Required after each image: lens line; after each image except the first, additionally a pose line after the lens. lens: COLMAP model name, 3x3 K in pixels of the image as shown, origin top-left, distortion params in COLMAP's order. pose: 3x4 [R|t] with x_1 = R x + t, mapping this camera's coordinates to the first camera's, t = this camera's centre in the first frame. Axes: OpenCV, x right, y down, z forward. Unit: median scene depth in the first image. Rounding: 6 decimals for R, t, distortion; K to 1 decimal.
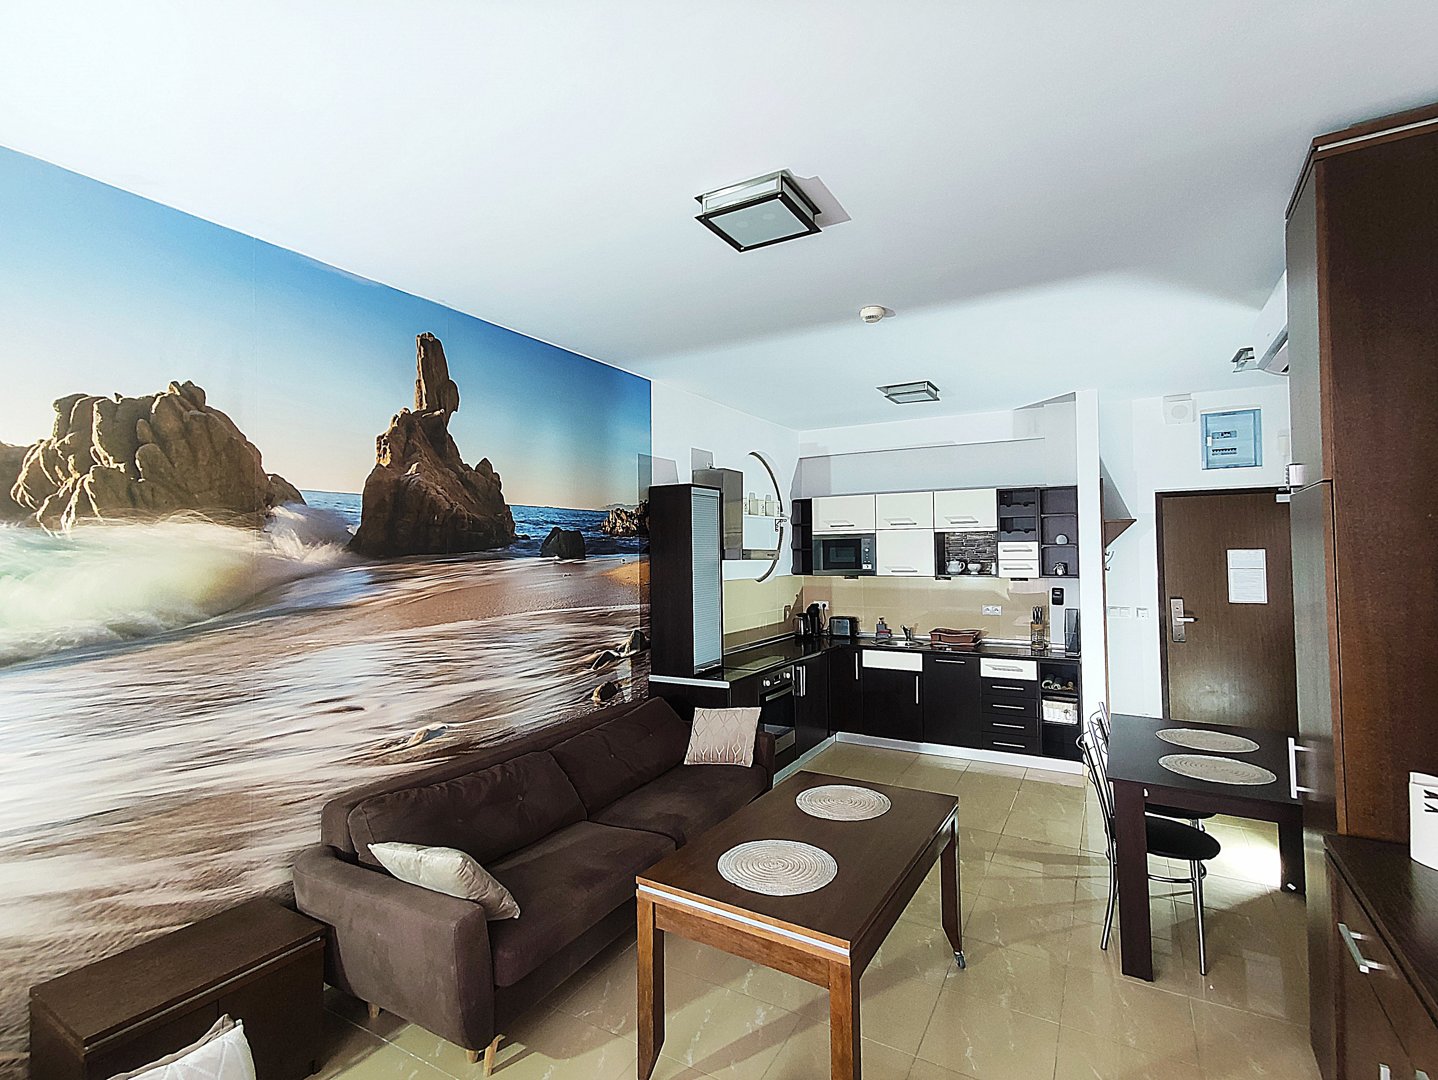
lens RADIAL K [[694.9, 0, 719.0], [0, 694.9, 540.0], [0, 0, 1]] dist [-0.002271, -0.000076]
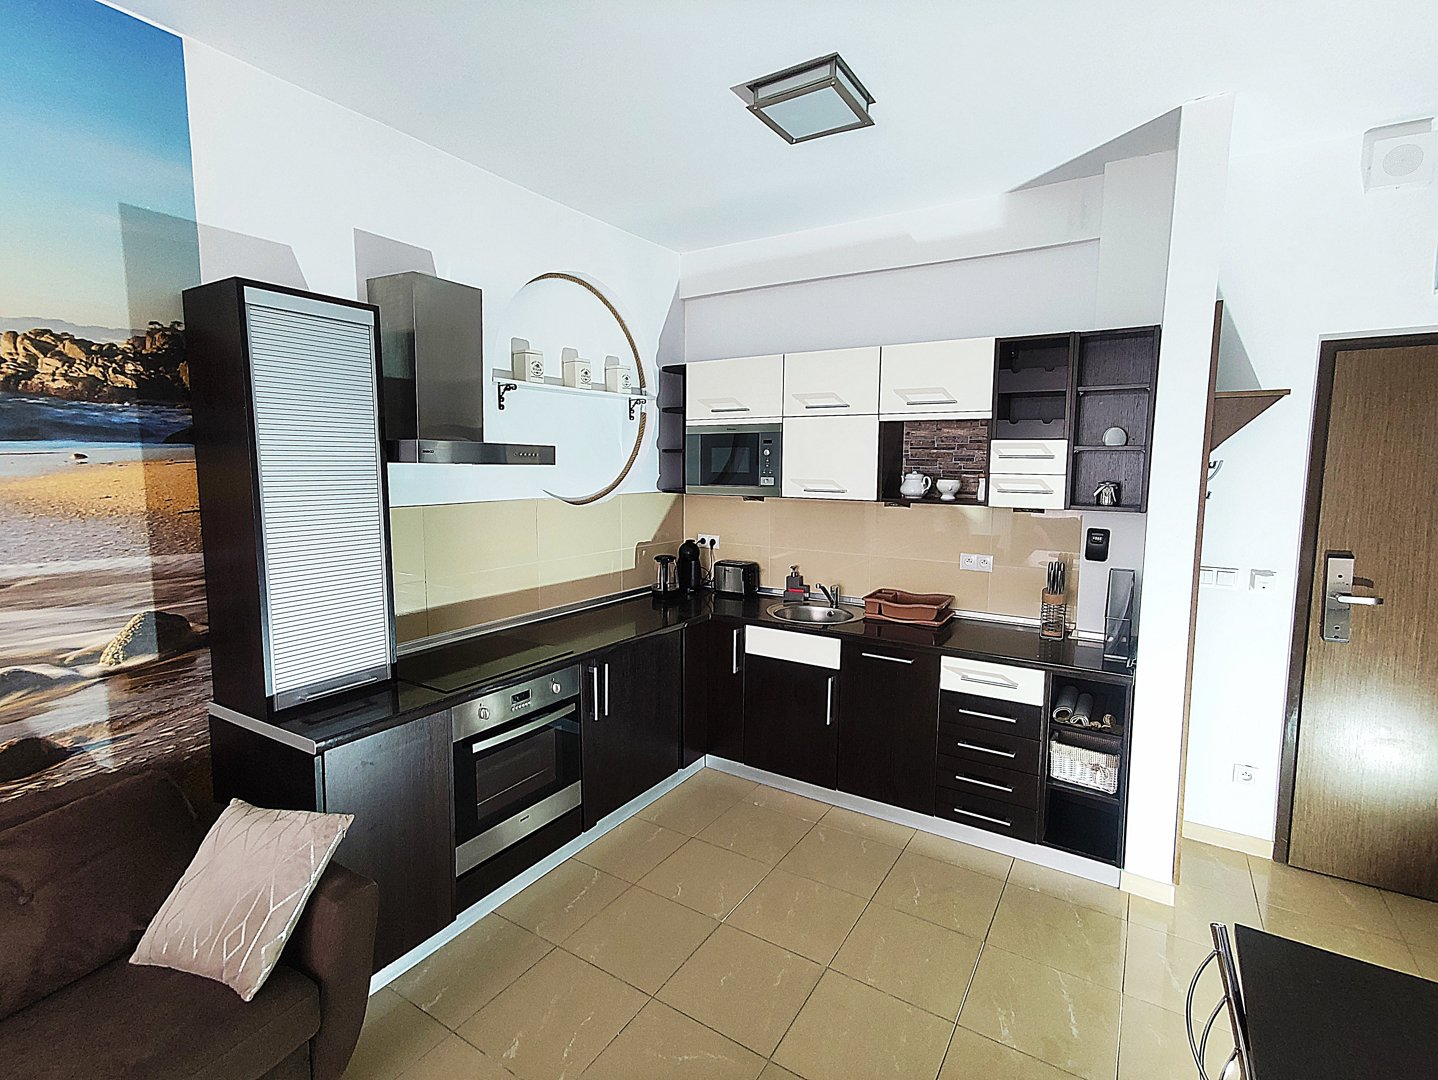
lens RADIAL K [[686.6, 0, 729.3], [0, 686.6, 537.1], [0, 0, 1]] dist [0.025488, -0.013039]
pose [[0.999179, 0.023143, -0.033266, 0.228331], [-0.018725, 0.991668, 0.127452, 0.013493], [0.035938, -0.126724, 0.991287, 0.476083]]
